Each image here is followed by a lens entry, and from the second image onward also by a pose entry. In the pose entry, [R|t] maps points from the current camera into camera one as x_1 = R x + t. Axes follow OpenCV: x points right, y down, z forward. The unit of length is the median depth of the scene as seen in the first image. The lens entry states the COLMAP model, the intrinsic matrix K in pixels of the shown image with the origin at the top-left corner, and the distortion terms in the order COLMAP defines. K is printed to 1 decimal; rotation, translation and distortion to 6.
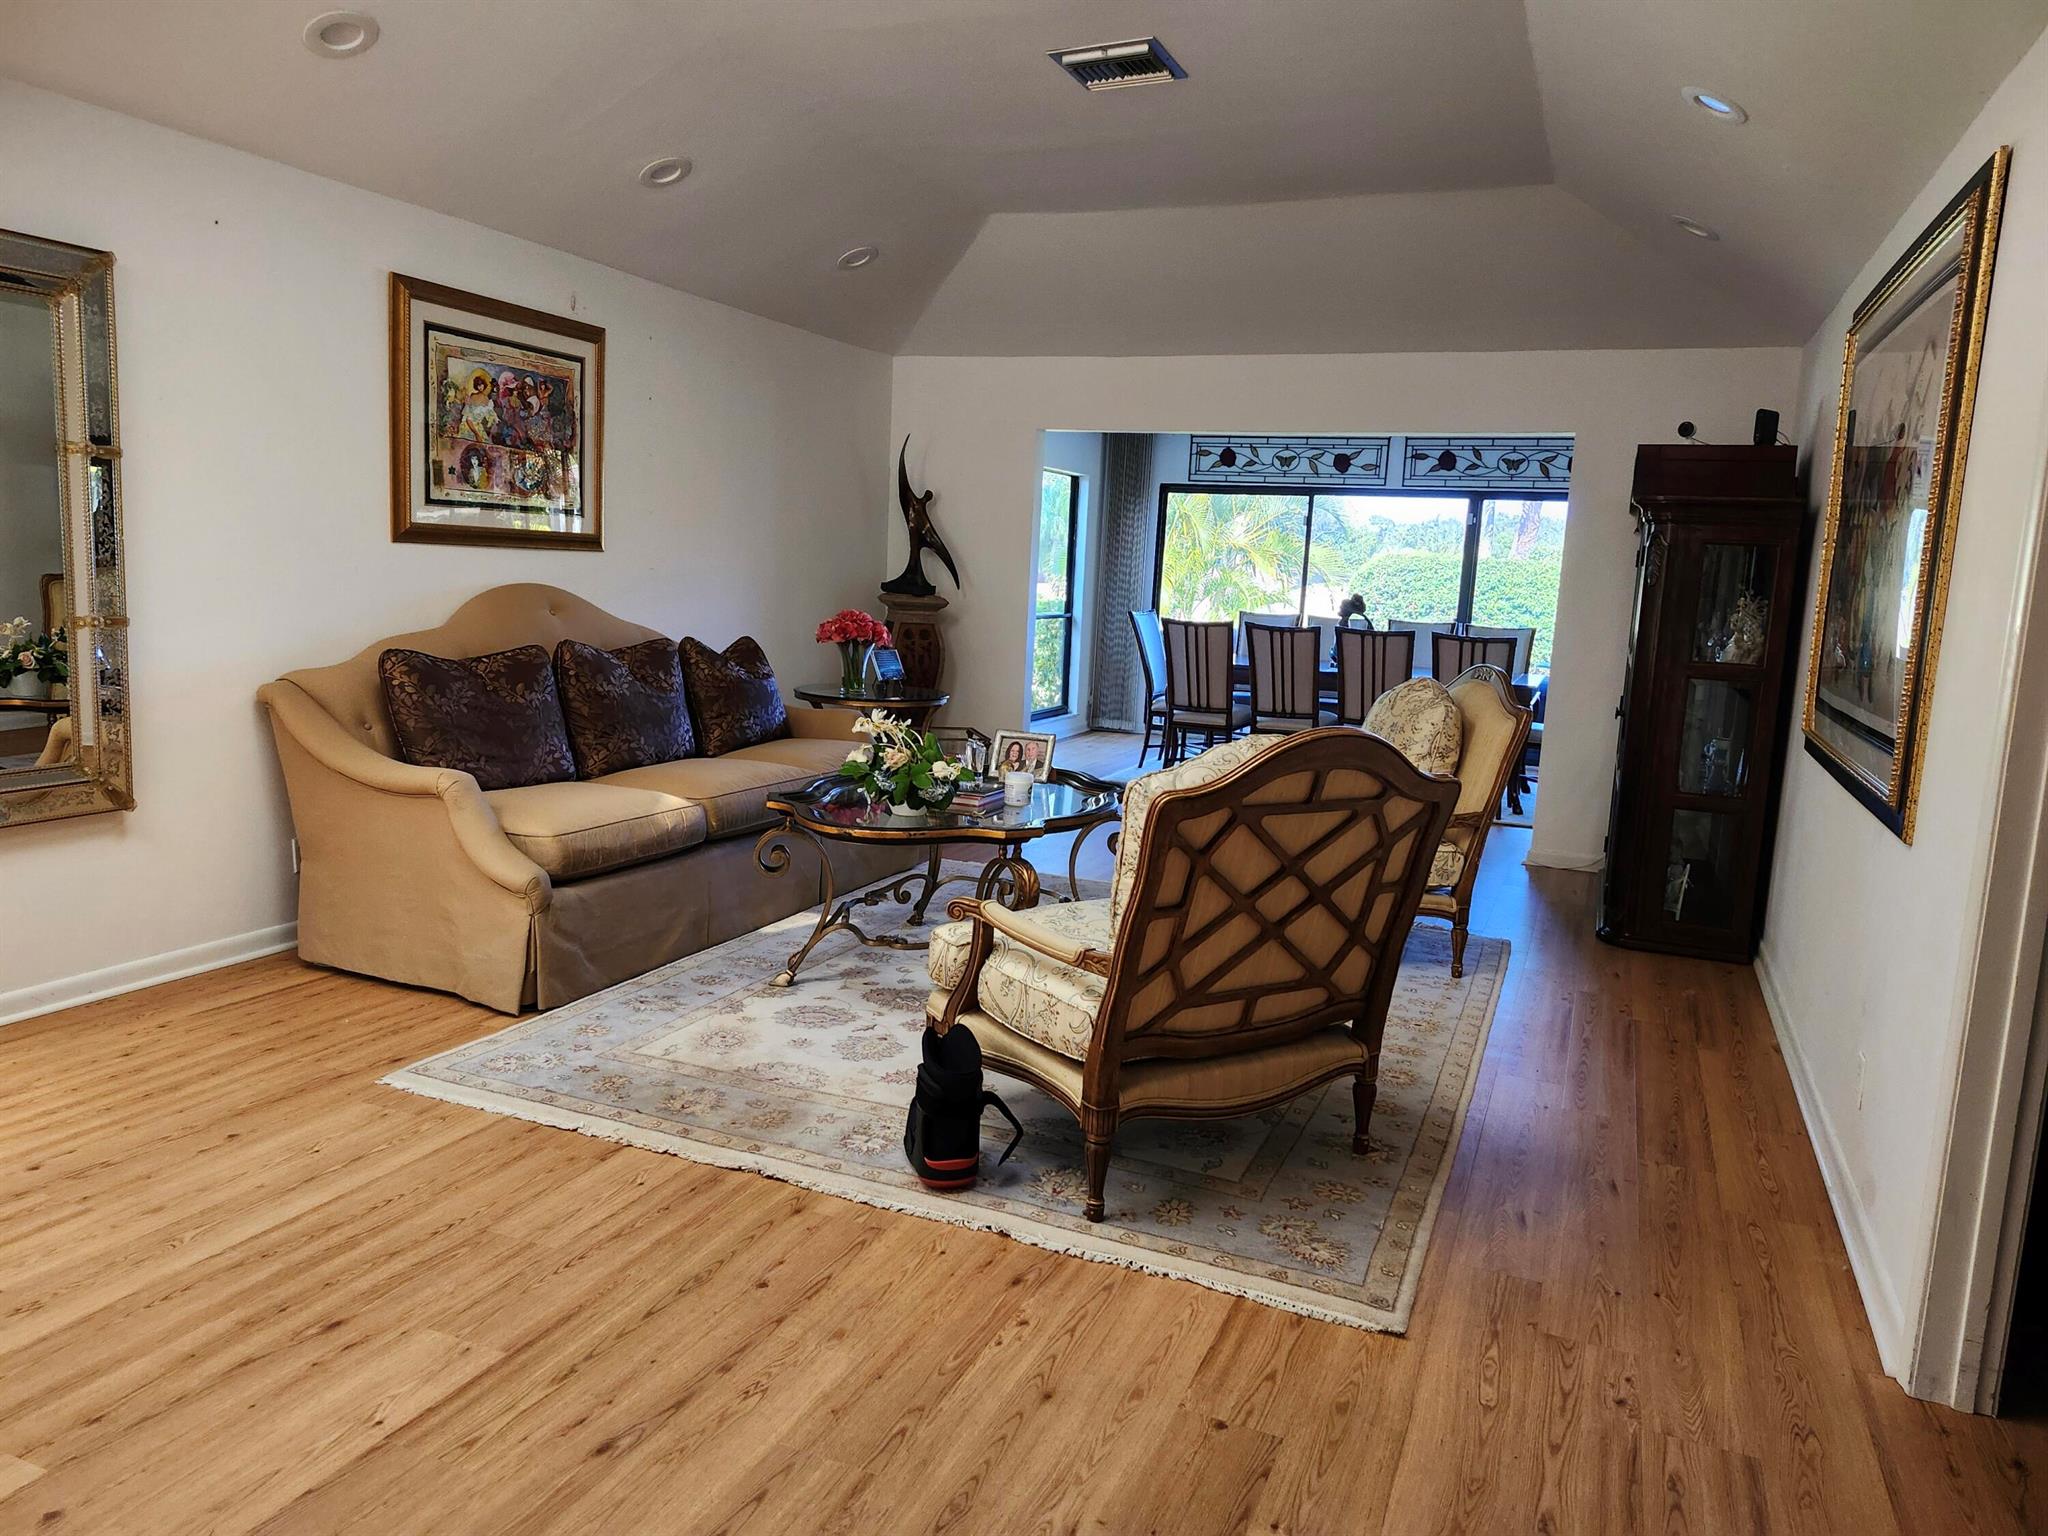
lens RADIAL K [[1404.3, 0, 1022.1], [0, 1404.3, 756.1], [0, 0, 1]] dist [0.075035, -0.000555]
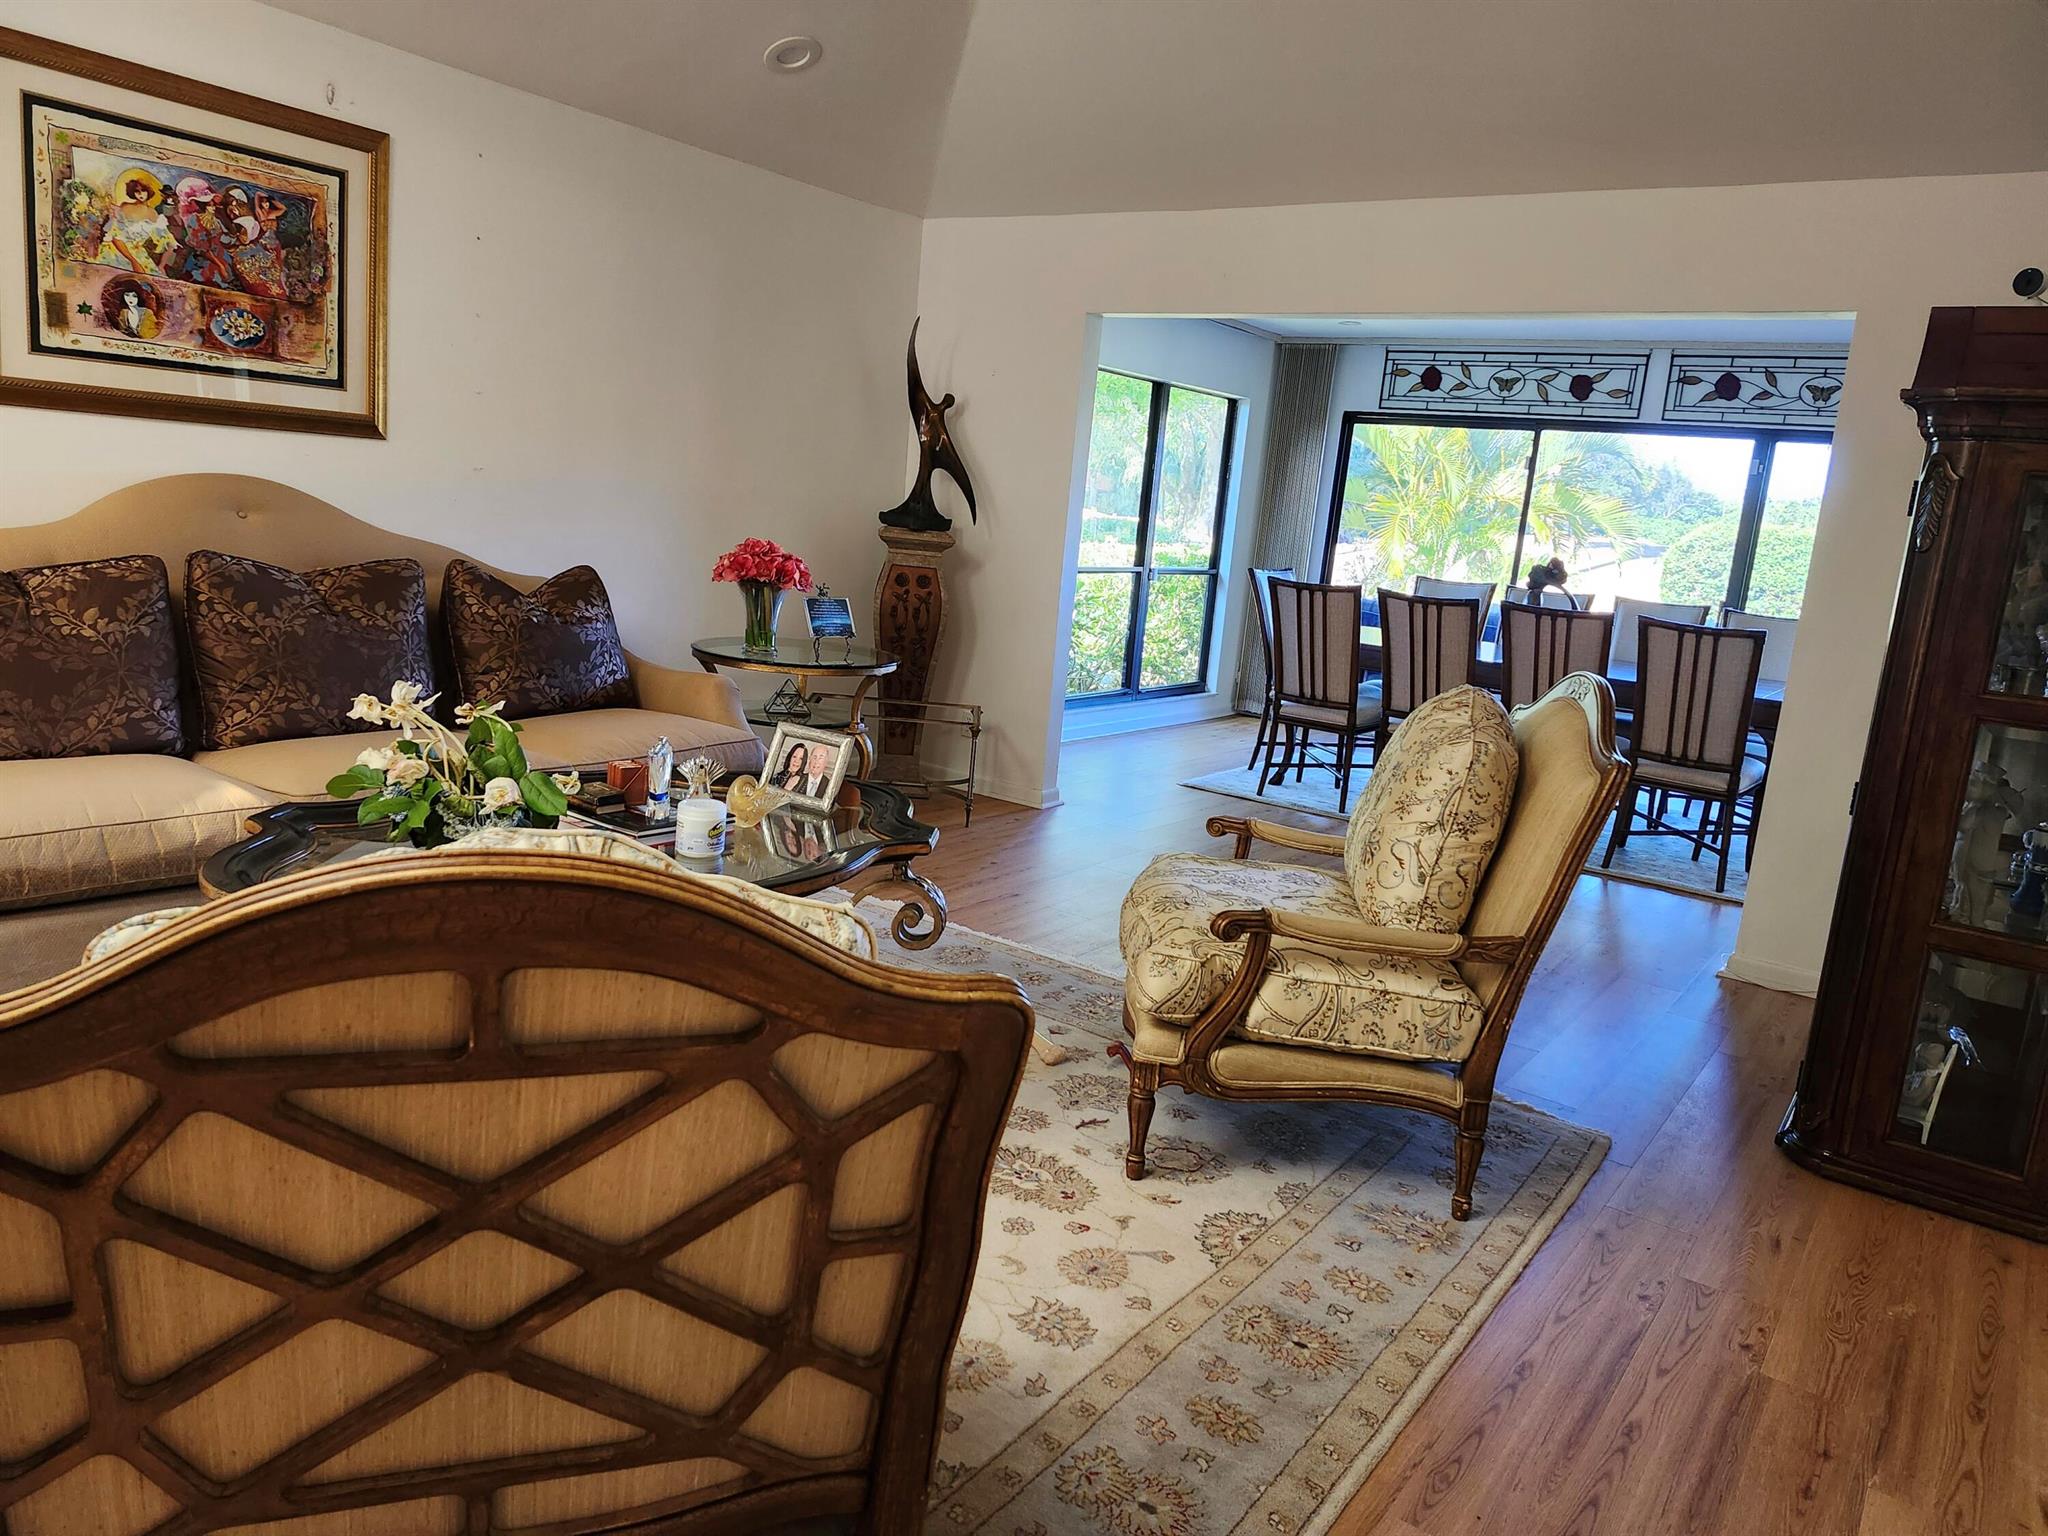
lens RADIAL K [[1418.1, 0, 1015.2], [0, 1418.1, 751.4], [0, 0, 1]] dist [0.041691, -0.026135]
pose [[0.974011, 0.077491, -0.212831, 0.204800], [-0.071957, 0.996840, 0.033636, -0.031772], [0.214765, -0.017447, 0.976510, 0.344636]]
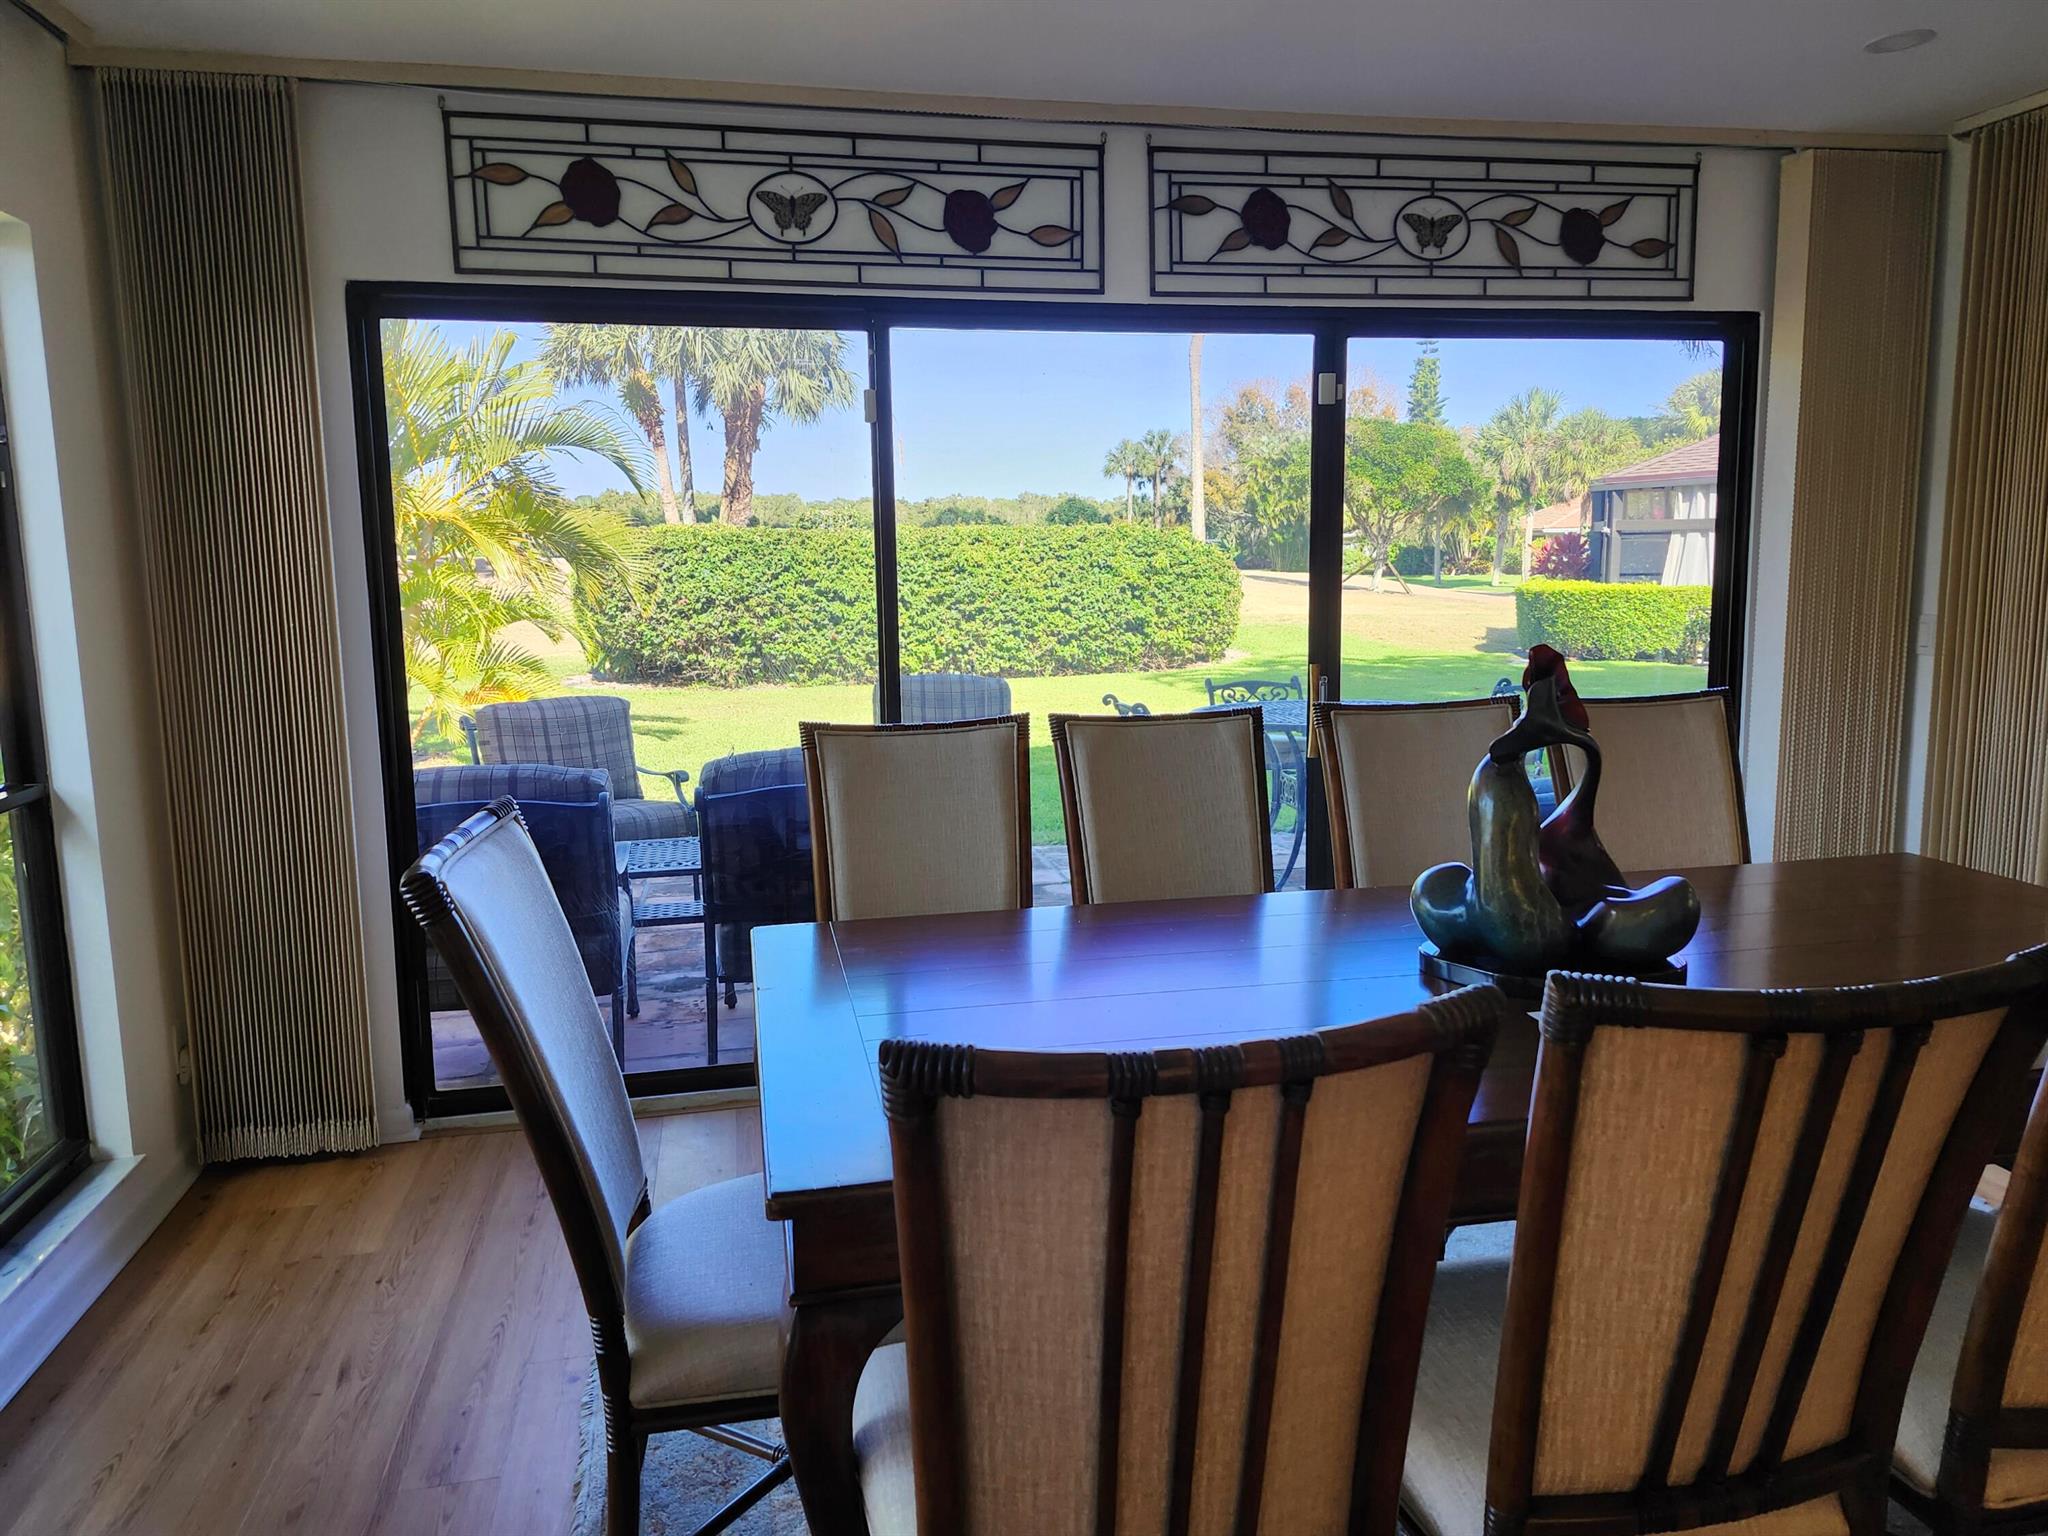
lens RADIAL K [[1404.3, 0, 1022.1], [0, 1404.3, 756.1], [0, 0, 1]] dist [0.075035, -0.000555]
pose [[0.822664, -0.140768, 0.550824, 0.075204], [0.132614, 0.989649, 0.054853, -0.192508], [-0.552844, 0.027921, 0.832817, 1.365716]]
